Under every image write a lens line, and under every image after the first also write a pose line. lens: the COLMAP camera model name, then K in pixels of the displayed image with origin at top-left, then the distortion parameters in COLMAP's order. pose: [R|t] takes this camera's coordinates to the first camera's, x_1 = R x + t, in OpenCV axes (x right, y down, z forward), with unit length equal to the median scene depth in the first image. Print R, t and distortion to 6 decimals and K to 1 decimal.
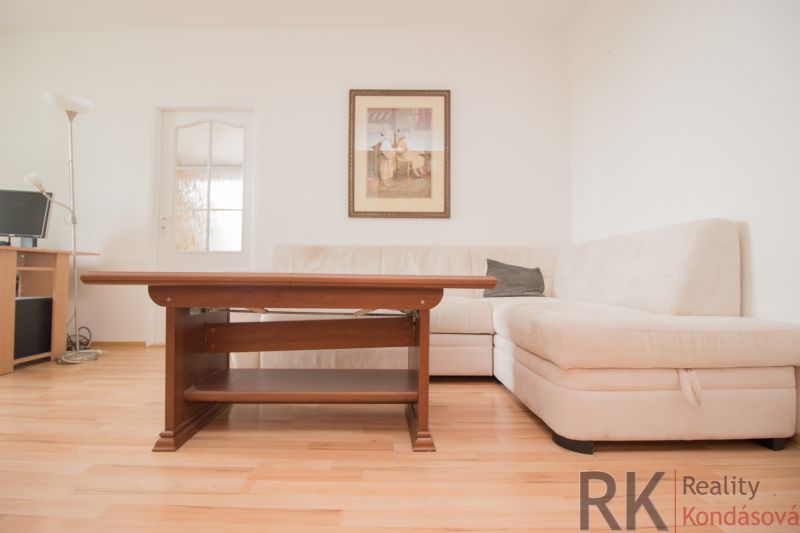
lens RADIAL K [[370.6, 0, 394.9], [0, 370.6, 267.4], [0, 0, 1]] dist [-0.004995, -0.000694]
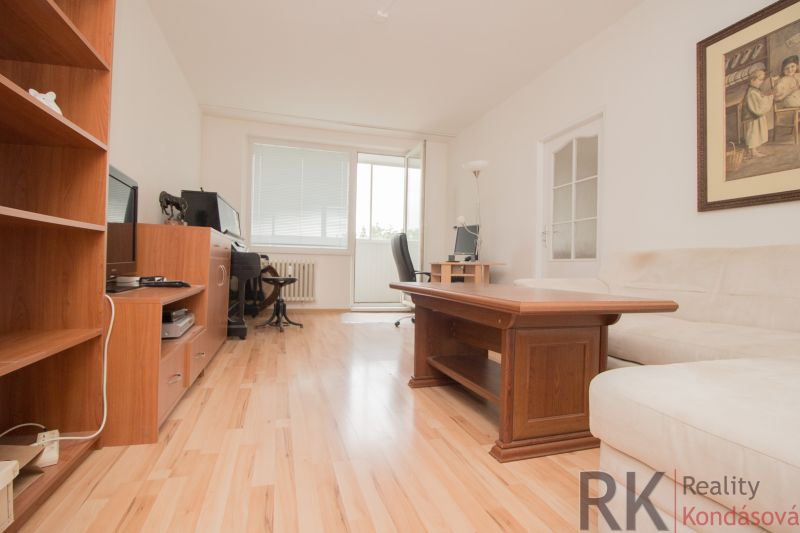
lens RADIAL K [[397.3, 0, 396.8], [0, 397.3, 269.2], [0, 0, 1]] dist [0.000583, -0.000280]
pose [[0.292230, 0.005598, -0.956332, 0.476068], [0.011107, 0.999896, 0.009247, -0.031466], [0.956283, -0.013324, 0.292138, 0.165531]]
